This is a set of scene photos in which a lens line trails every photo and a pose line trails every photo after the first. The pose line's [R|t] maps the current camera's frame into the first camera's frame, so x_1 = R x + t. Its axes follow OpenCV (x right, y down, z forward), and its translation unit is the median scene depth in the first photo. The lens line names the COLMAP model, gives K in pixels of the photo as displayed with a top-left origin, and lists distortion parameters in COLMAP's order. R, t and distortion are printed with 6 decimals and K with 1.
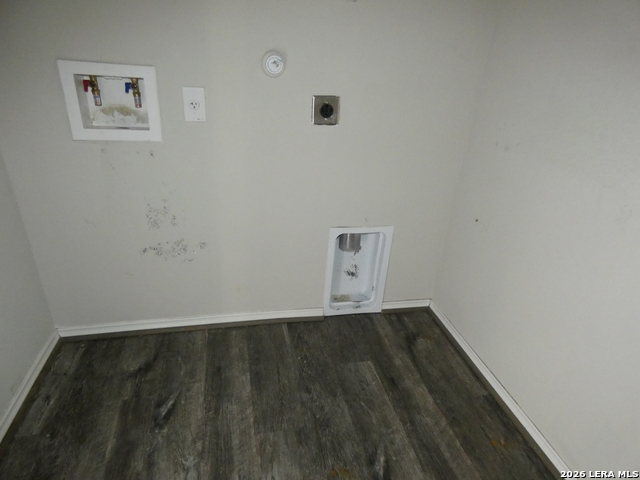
lens RADIAL K [[391.5, 0, 320.0], [0, 391.5, 240.0], [0, 0, 1]] dist [-0.001516, -0.000396]
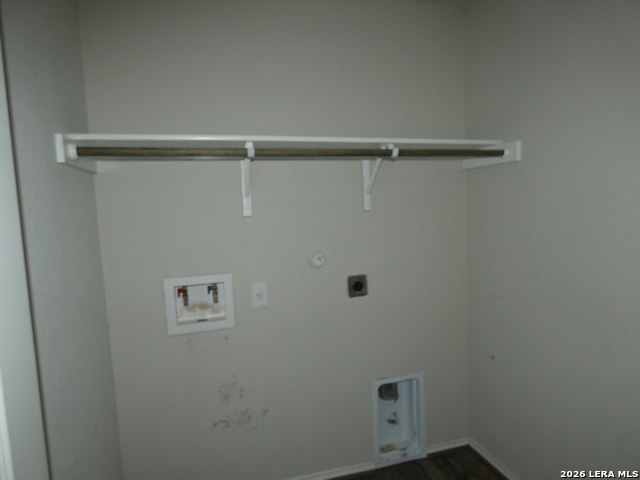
lens RADIAL K [[391.5, 0, 320.0], [0, 391.5, 240.0], [0, 0, 1]] dist [-0.001516, -0.000396]
pose [[0.991478, -0.115588, 0.060089, -0.154286], [0.129469, 0.925480, -0.355984, -0.024709], [-0.014464, 0.360729, 0.932558, -0.239131]]
